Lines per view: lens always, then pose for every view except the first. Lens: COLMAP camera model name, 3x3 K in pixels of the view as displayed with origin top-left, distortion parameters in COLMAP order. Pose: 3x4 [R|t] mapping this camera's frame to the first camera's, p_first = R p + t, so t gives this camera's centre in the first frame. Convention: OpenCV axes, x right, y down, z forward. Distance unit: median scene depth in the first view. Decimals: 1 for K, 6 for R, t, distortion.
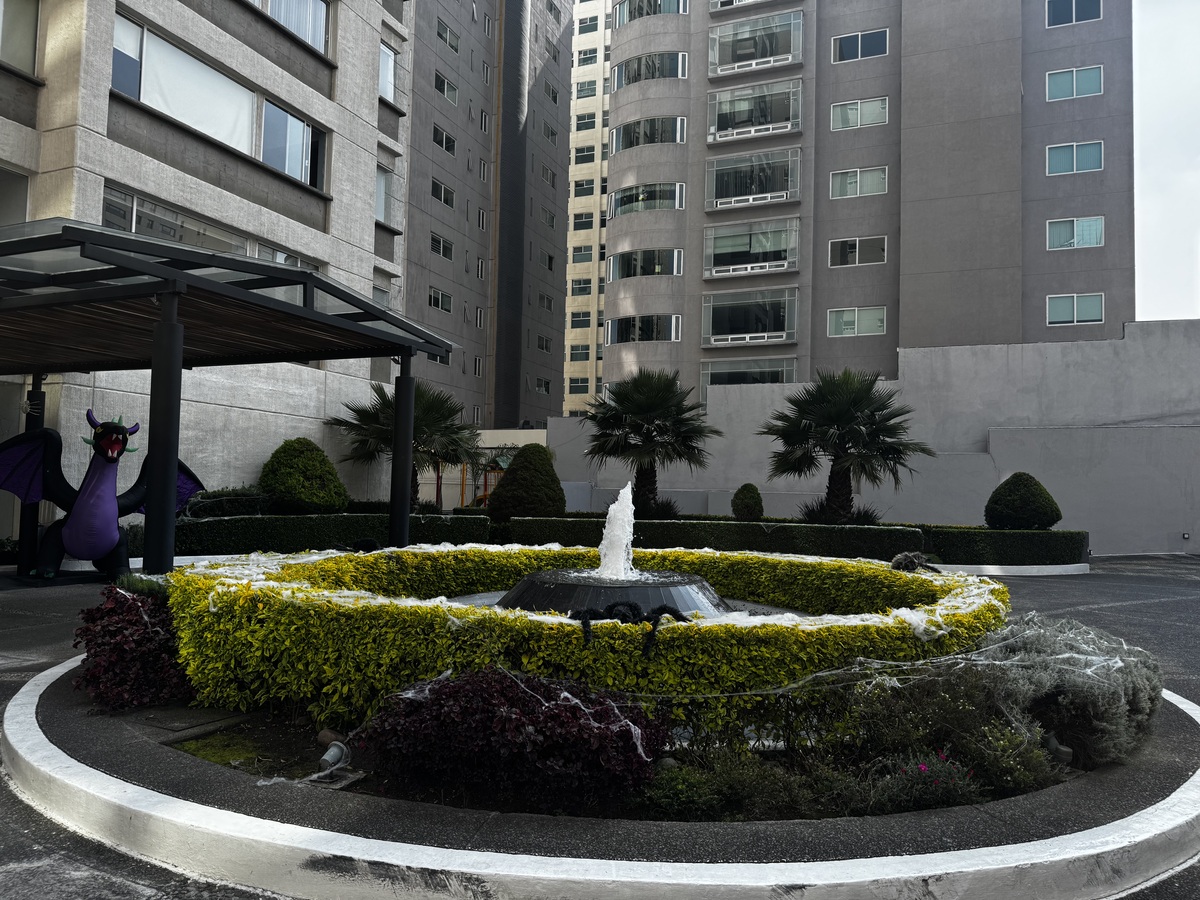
lens RADIAL K [[833.5, 0, 598.4], [0, 833.5, 453.3], [0, 0, 1]] dist [0.127266, -0.211434]
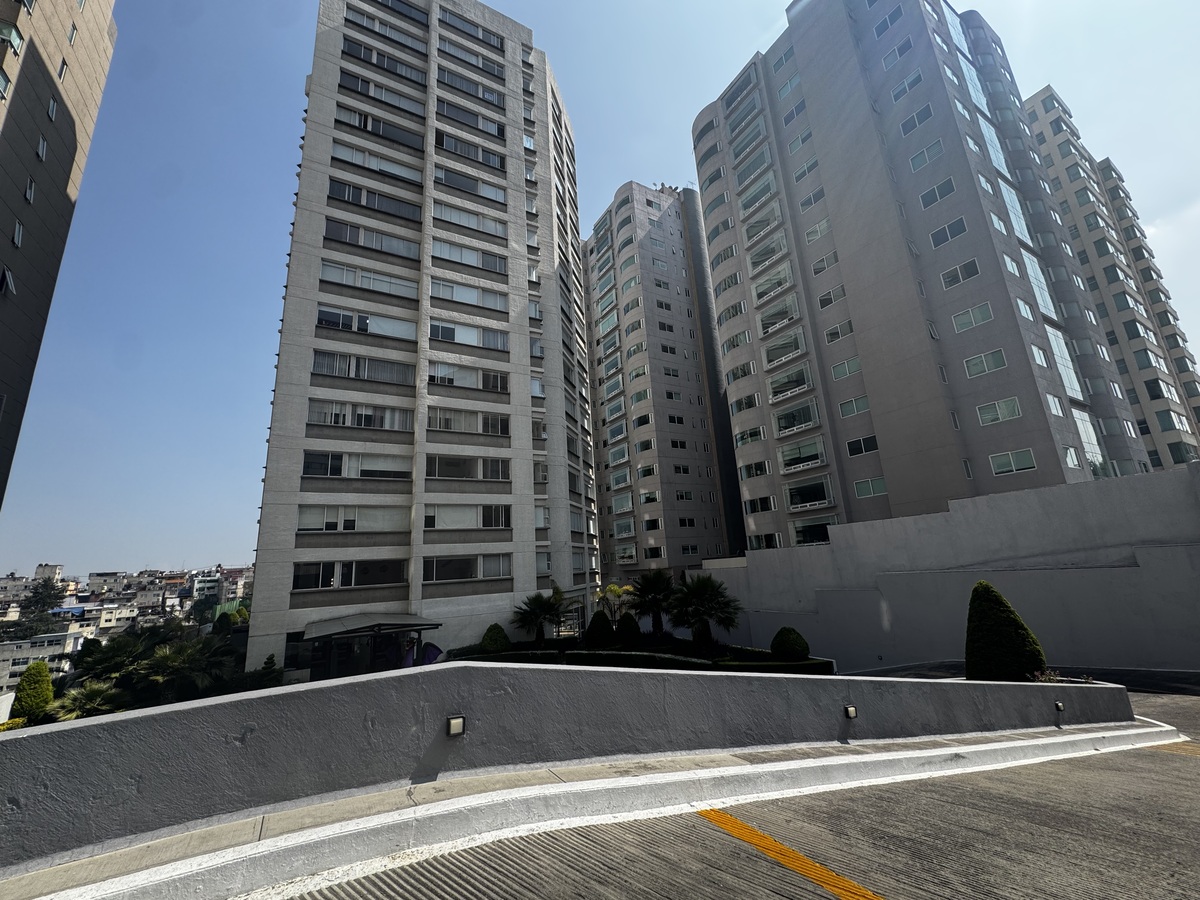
lens RADIAL K [[480.2, 0, 599.6], [0, 480.2, 447.1], [0, 0, 1]] dist [-0.002331, 0.000102]
pose [[0.792912, -0.220304, -0.568116, 0.425044], [0.113838, 0.969496, -0.217069, -0.087410], [0.598607, 0.107444, 0.793804, -0.064991]]
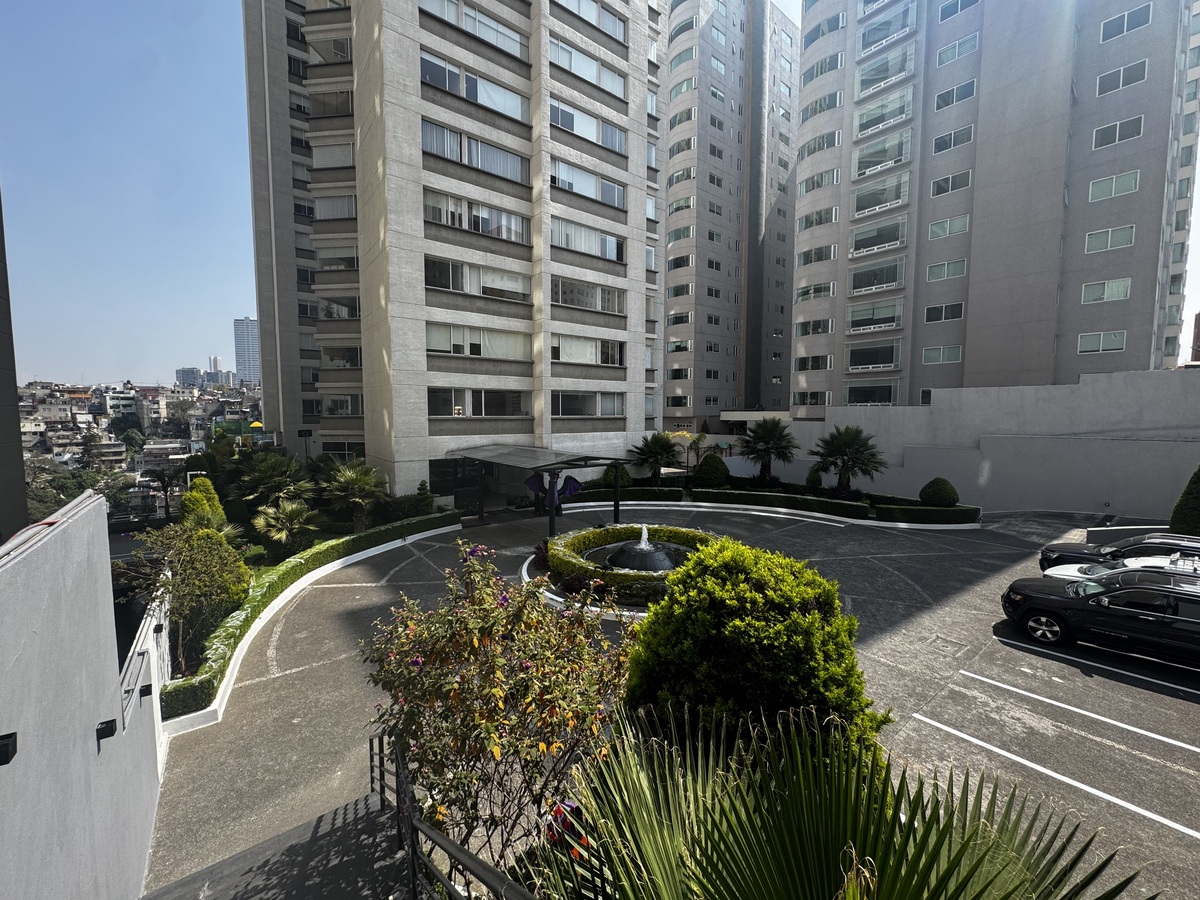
lens RADIAL K [[480.2, 0, 599.6], [0, 480.2, 447.1], [0, 0, 1]] dist [-0.002331, 0.000102]
pose [[0.875527, 0.012032, -0.483019, 0.167168], [0.045169, 0.993274, 0.106616, -0.103117], [0.481053, -0.115163, 0.869095, -0.193274]]
